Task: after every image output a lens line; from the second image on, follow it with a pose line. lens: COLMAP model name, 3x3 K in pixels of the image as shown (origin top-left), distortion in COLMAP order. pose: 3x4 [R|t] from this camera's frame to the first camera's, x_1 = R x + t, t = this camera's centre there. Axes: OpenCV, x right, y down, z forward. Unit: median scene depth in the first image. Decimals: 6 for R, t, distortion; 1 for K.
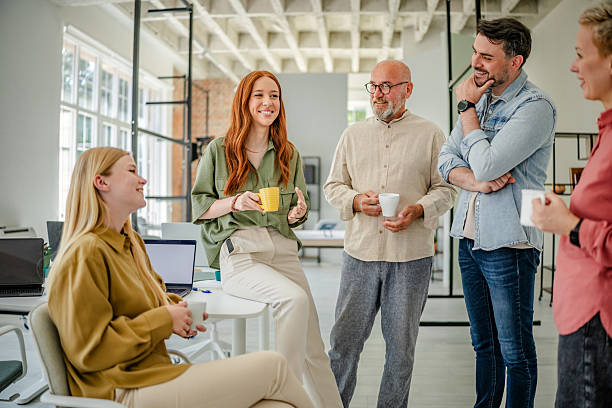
lens RADIAL K [[560.5, 0, 296.1], [0, 560.5, 201.3], [0, 0, 1]] dist [-0.138685, 0.000000]
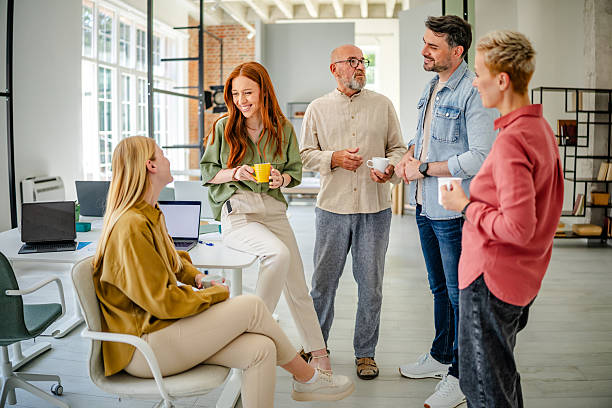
lens RADIAL K [[560.5, 0, 299.5], [0, 560.5, 198.3], [0, 0, 1]] dist [-0.138685, 0.000000]
pose [[0.999631, -0.001577, -0.027105, 0.063683], [0.004395, 0.994543, 0.104234, -0.060900], [0.026793, -0.104315, 0.994183, -0.194825]]
